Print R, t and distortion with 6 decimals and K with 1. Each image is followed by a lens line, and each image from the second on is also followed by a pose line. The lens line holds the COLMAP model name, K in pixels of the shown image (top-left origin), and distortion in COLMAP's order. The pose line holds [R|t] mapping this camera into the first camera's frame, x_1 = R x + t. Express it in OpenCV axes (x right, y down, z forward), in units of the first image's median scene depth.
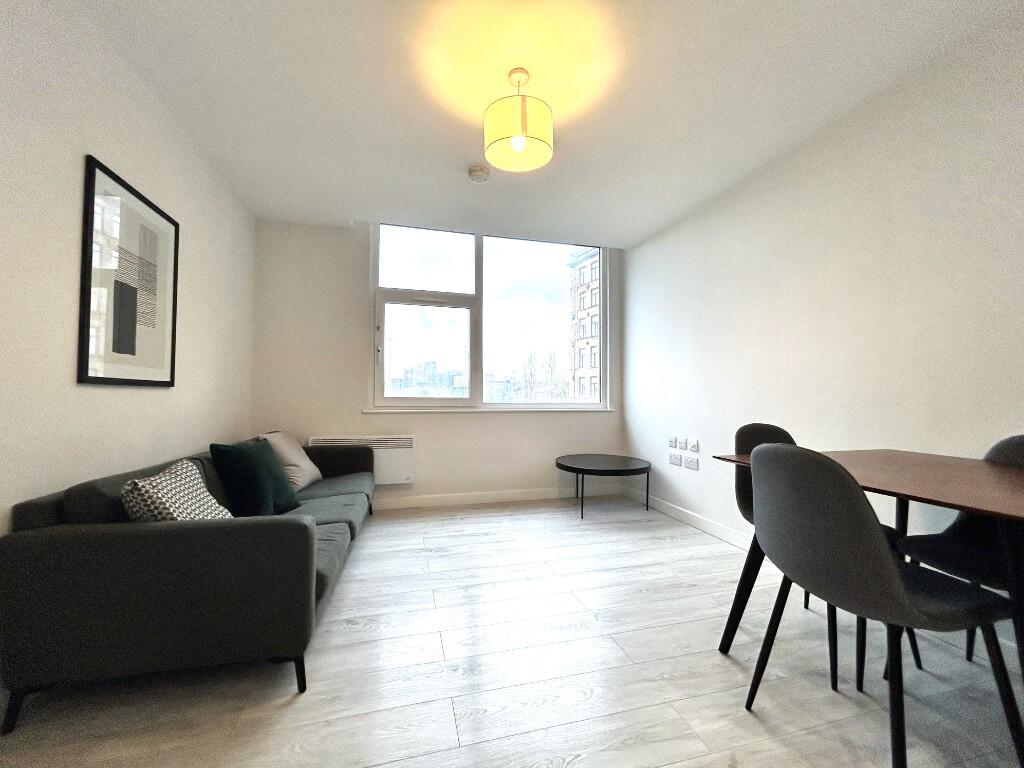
lens RADIAL K [[426.9, 0, 512.0], [0, 426.9, 384.0], [0, 0, 1]] dist [0.000736, -0.000155]
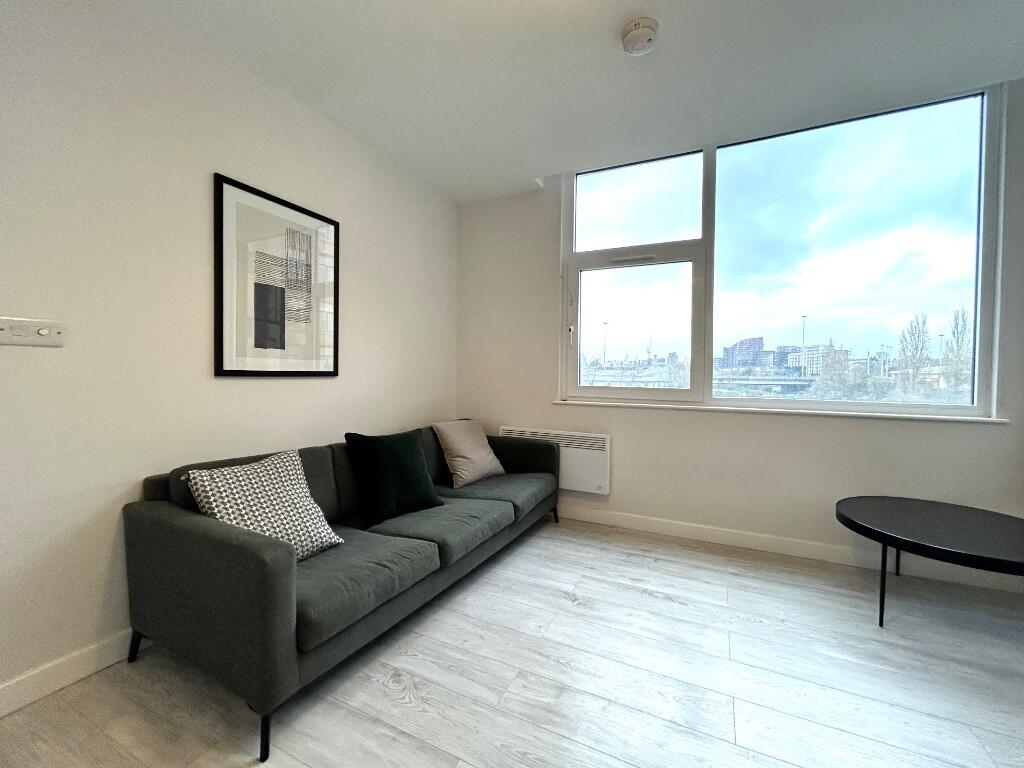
lens RADIAL K [[426.9, 0, 512.0], [0, 426.9, 384.0], [0, 0, 1]] dist [0.000736, -0.000155]
pose [[0.748009, 0.021516, -0.663340, 0.184630], [0.010201, 0.998984, 0.043905, -0.012152], [0.663610, -0.039608, 0.747029, 0.349907]]
